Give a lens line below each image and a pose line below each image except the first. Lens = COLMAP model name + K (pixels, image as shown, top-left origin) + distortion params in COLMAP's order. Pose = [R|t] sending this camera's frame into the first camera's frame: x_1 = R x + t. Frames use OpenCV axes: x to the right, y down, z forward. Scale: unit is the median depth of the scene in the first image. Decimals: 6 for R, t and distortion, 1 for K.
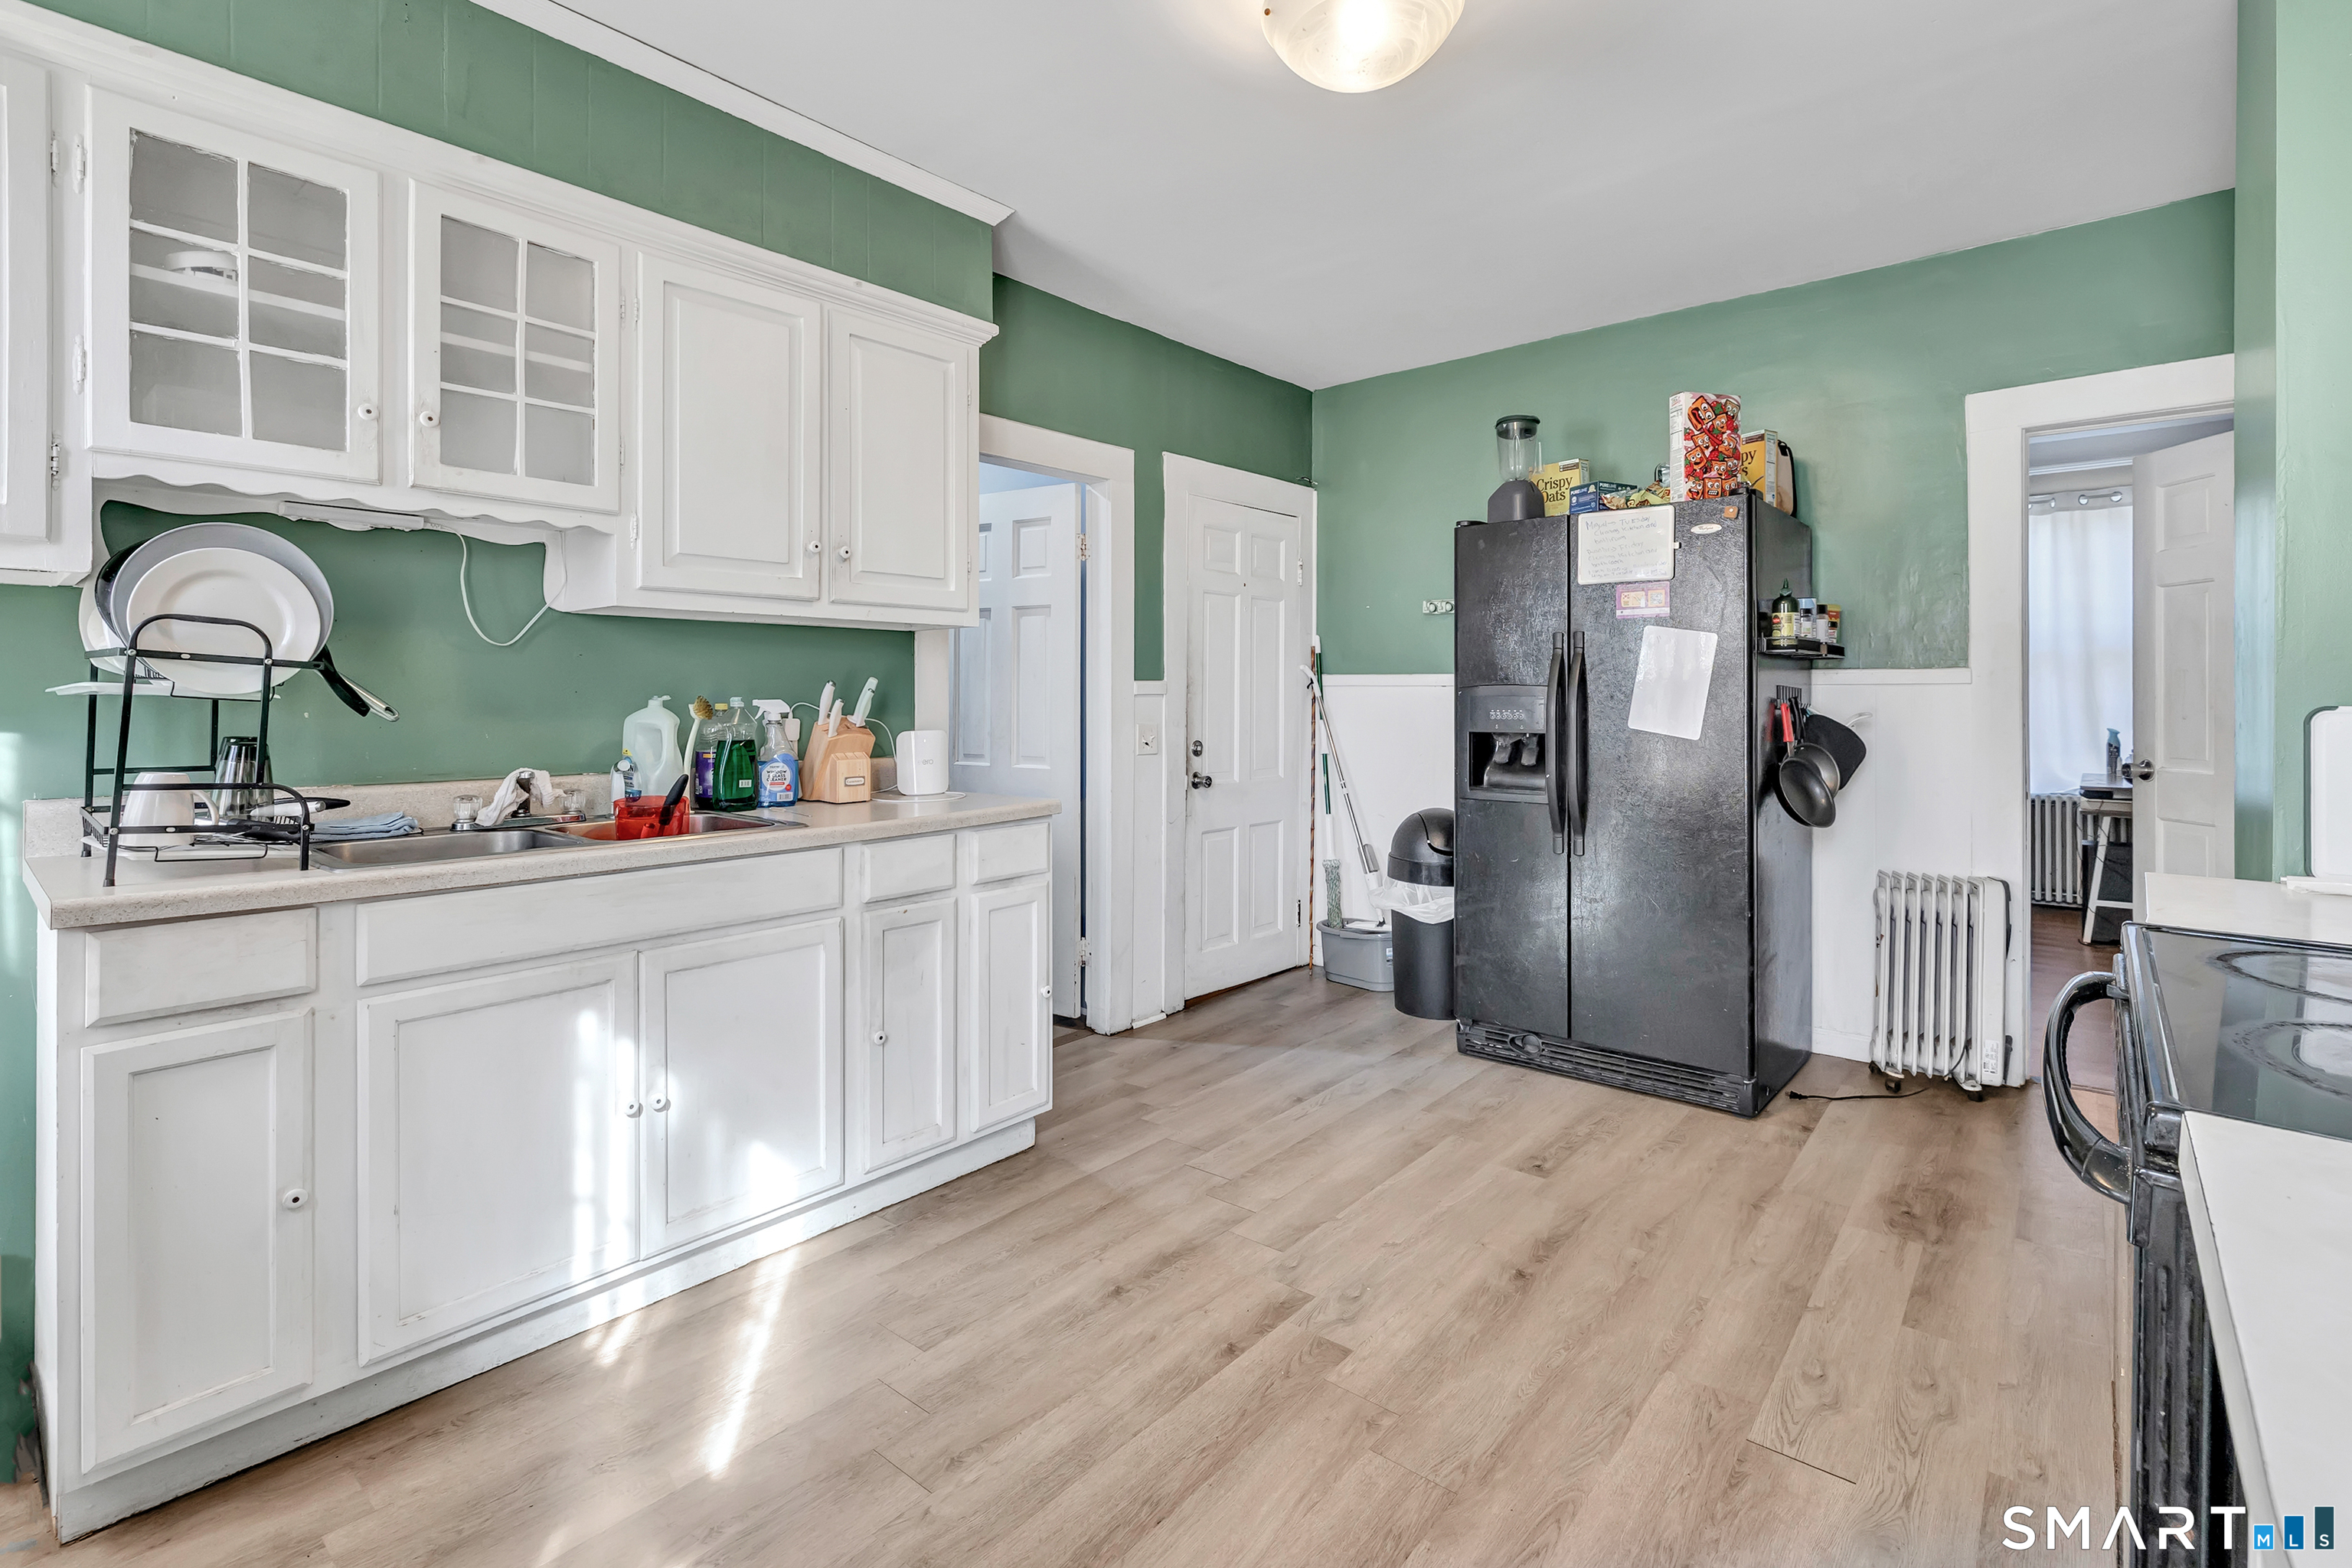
lens RADIAL K [[1061.8, 0, 1131.5], [0, 1061.8, 715.4], [0, 0, 1]] dist [-0.000710, -0.000214]
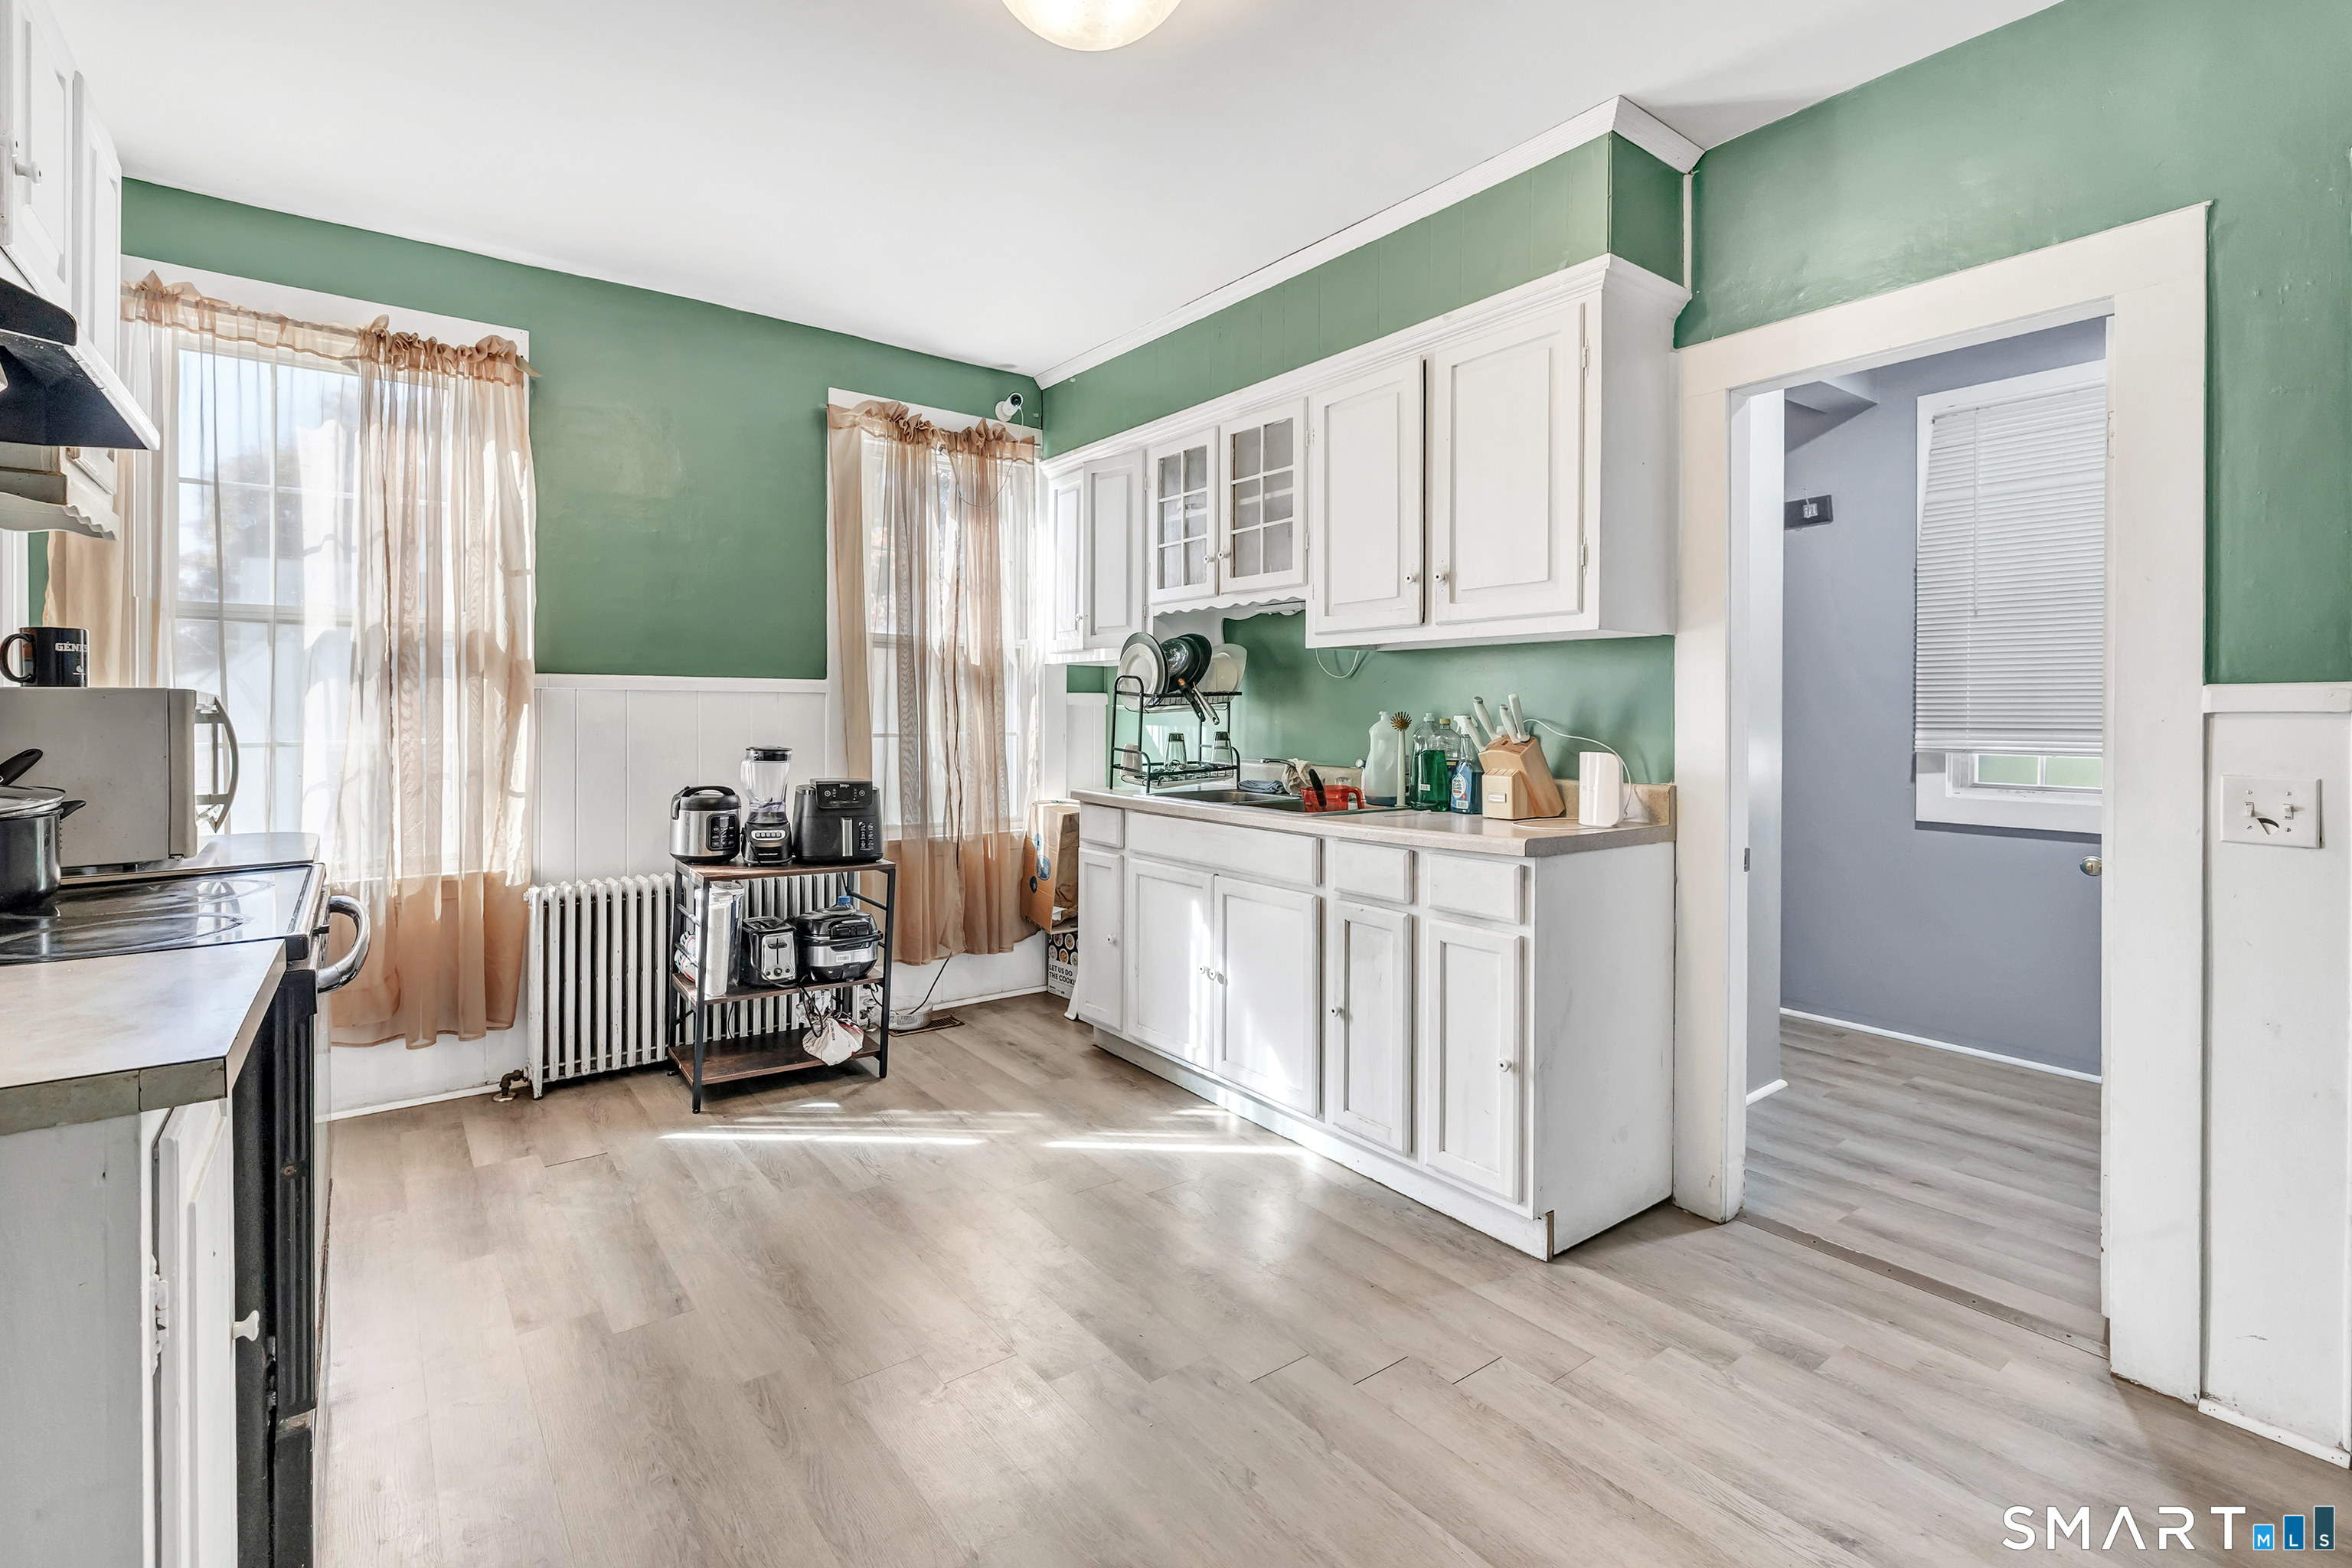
lens RADIAL K [[1061.8, 0, 1131.5], [0, 1061.8, 715.4], [0, 0, 1]] dist [-0.000710, -0.000214]
pose [[-0.209595, 0.006787, -0.977765, 1.024061], [-0.017391, 0.999792, 0.010668, -0.024313], [0.977634, 0.019240, -0.209433, 1.132323]]
